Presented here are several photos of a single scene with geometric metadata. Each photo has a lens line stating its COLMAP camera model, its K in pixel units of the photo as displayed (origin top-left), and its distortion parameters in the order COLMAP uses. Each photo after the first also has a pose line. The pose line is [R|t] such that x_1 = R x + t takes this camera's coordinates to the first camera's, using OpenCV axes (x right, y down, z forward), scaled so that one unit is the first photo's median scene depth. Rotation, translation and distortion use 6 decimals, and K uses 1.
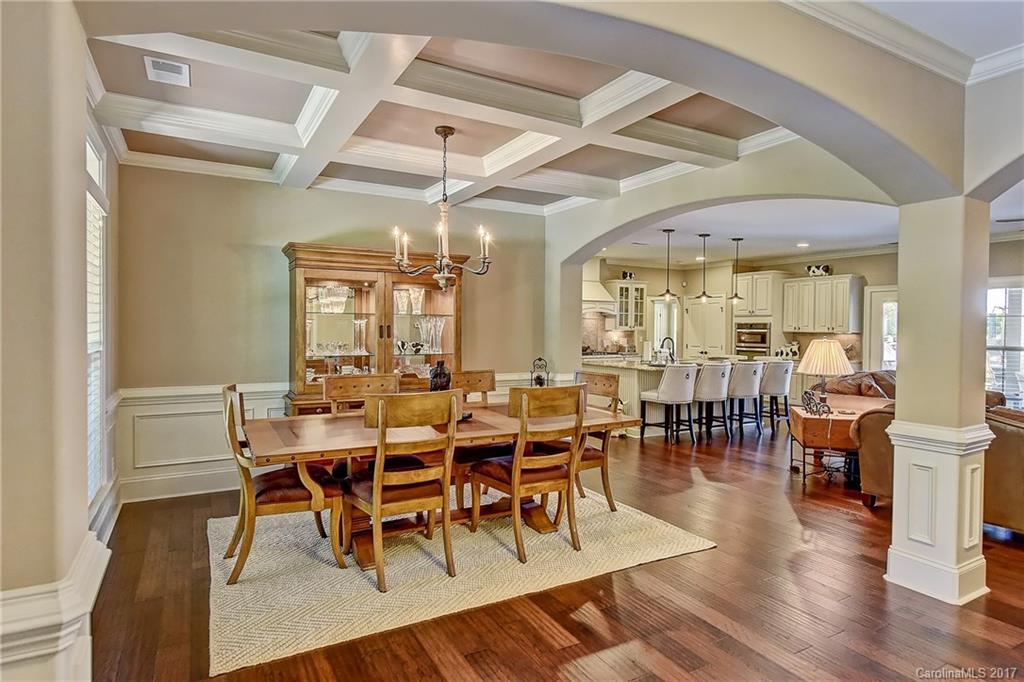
lens RADIAL K [[565.7, 0, 512.4], [0, 565.7, 337.1], [0, 0, 1]] dist [0.001276, 0.000360]
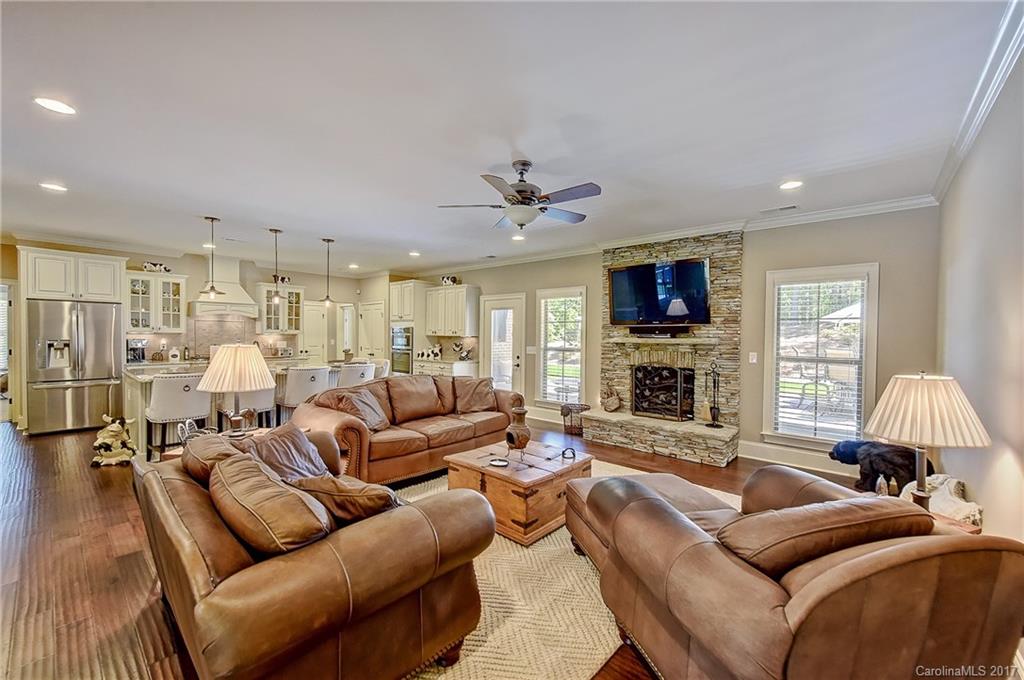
lens RADIAL K [[407.9, 0, 515.4], [0, 407.9, 338.3], [0, 0, 1]] dist [0.000503, 0.000138]
pose [[0.940146, -0.001133, 0.340769, 0.356811], [0.002696, 0.999988, -0.004114, 0.000117], [-0.340761, 0.004786, 0.940138, 0.175569]]
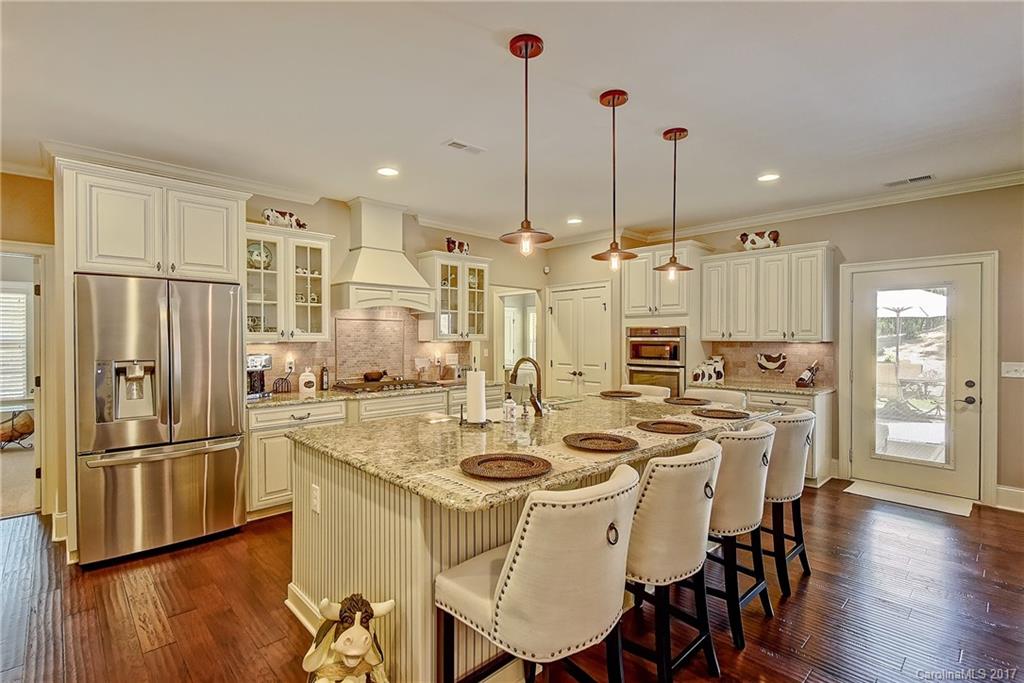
lens RADIAL K [[482.0, 0, 513.8], [0, 482.0, 338.2], [0, 0, 1]] dist [0.004501, -0.000107]
pose [[0.968157, -0.009469, 0.250166, 0.139061], [0.013132, 0.999830, -0.012978, -0.007761], [-0.250000, 0.015850, 0.968116, 0.517710]]
